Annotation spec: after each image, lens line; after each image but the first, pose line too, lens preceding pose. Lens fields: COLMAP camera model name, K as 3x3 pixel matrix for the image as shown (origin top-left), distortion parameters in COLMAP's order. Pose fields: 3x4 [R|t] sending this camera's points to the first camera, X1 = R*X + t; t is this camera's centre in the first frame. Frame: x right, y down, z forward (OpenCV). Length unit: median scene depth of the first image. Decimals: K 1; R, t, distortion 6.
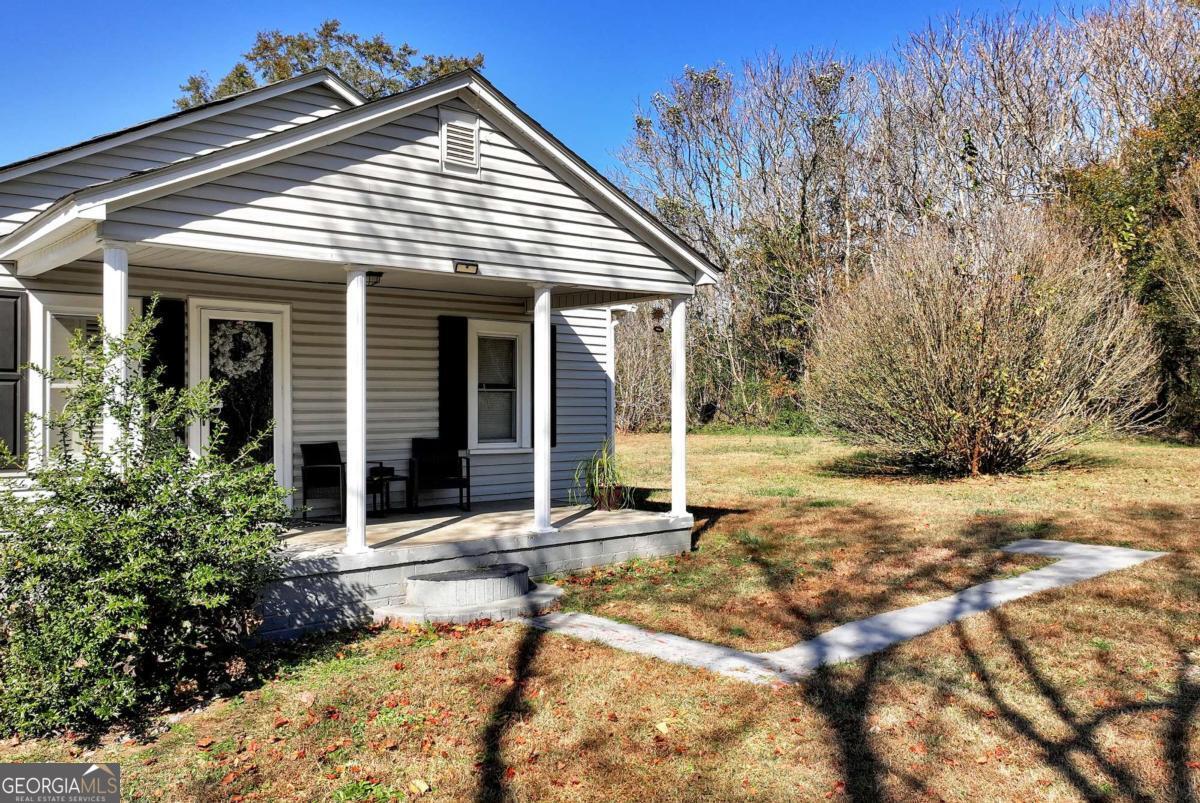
lens RADIAL K [[1003.9, 0, 600.0], [0, 1003.9, 401.5], [0, 0, 1]] dist [-0.010580, -0.004213]
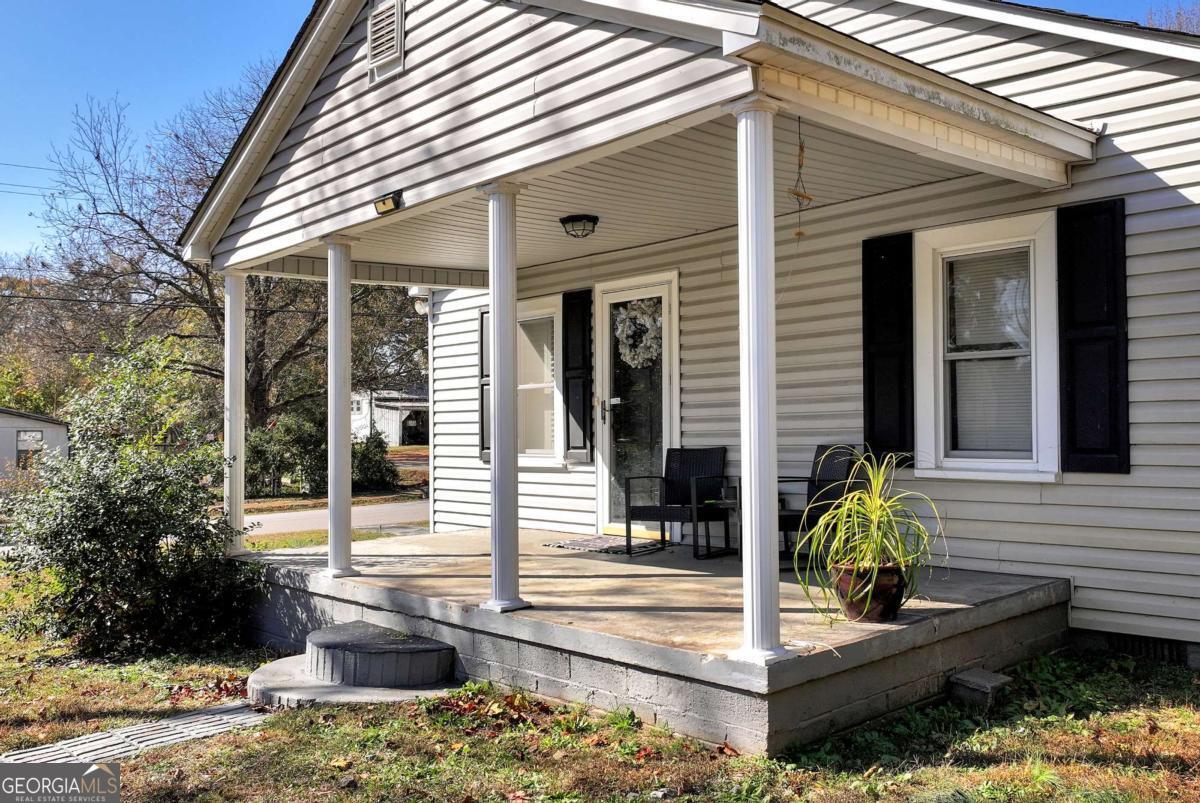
lens RADIAL K [[1003.9, 0, 600.0], [0, 1003.9, 401.5], [0, 0, 1]] dist [-0.010580, -0.004213]
pose [[0.010908, -0.015569, -0.999819, 0.473153], [0.021636, 0.999648, -0.015331, 0.017089], [0.999706, -0.021465, 0.011241, 0.933405]]
